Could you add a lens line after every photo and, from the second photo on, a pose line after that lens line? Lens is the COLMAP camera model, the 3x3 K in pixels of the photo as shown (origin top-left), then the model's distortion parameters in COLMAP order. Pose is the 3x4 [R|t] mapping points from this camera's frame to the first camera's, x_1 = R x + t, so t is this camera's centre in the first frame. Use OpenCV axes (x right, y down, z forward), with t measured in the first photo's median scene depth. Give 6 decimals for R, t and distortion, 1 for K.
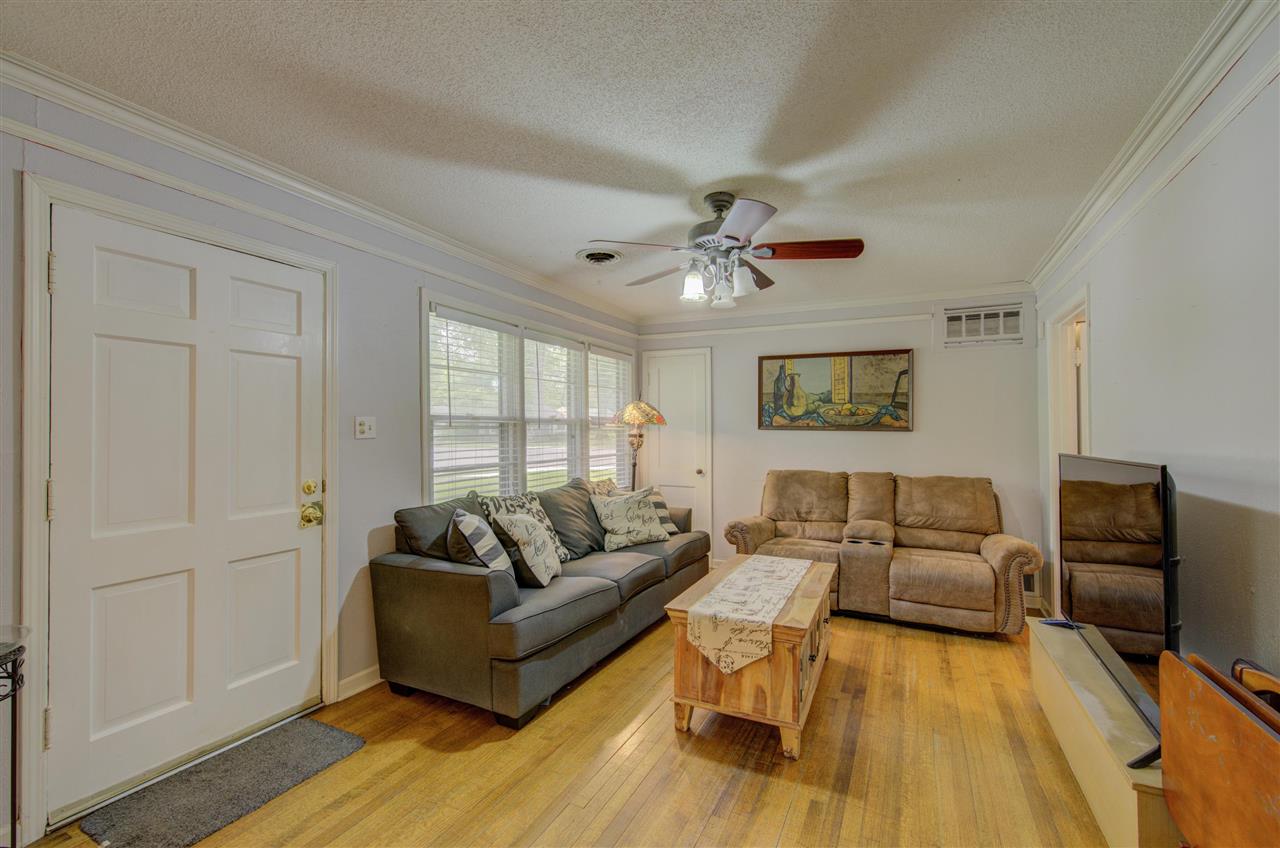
lens RADIAL K [[545.7, 0, 641.9], [0, 545.7, 423.6], [0, 0, 1]] dist [0.000302, 0.000938]
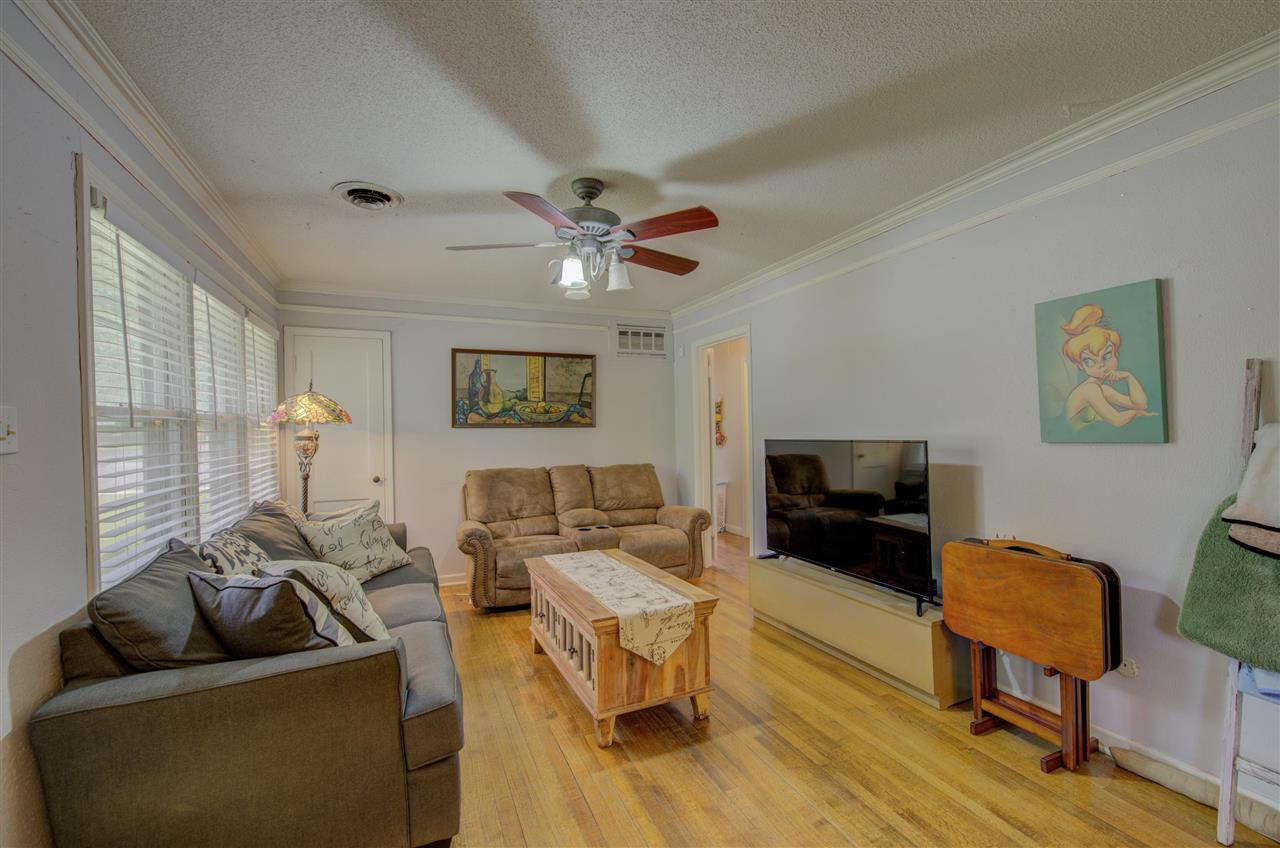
lens RADIAL K [[549.5, 0, 640.0], [0, 549.5, 424.0], [0, 0, 1]] dist [-0.001881, 0.000527]
pose [[0.639589, -0.008199, 0.768673, -0.407880], [0.007108, 0.999963, 0.004751, 0.003236], [-0.768684, 0.002425, 0.639624, 0.234572]]
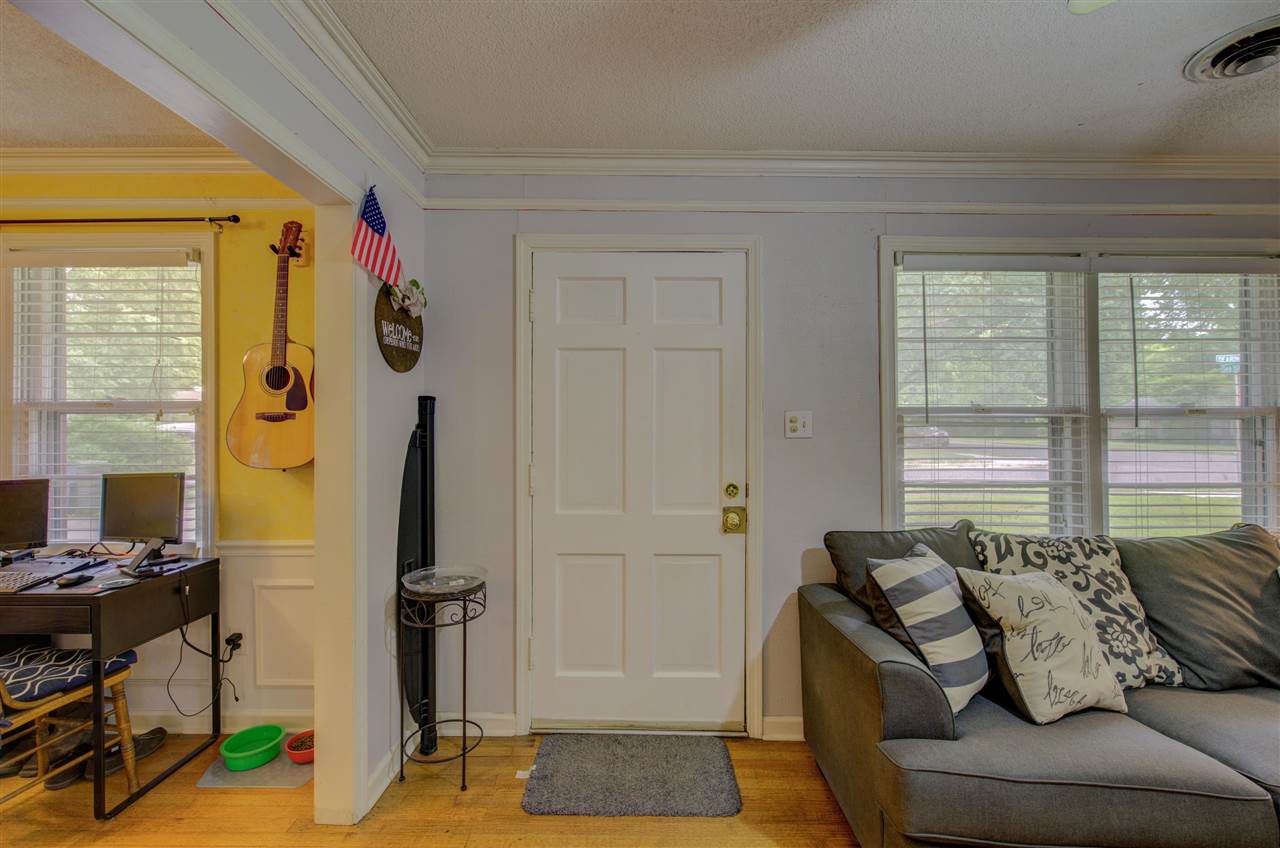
lens RADIAL K [[540.6, 0, 644.7], [0, 540.6, 424.4], [0, 0, 1]] dist [0.000276, 0.000283]
pose [[0.443444, -0.000831, -0.896302, 0.098336], [0.006041, 0.999980, 0.002061, 0.003034], [0.896282, -0.006329, 0.443440, 0.334587]]
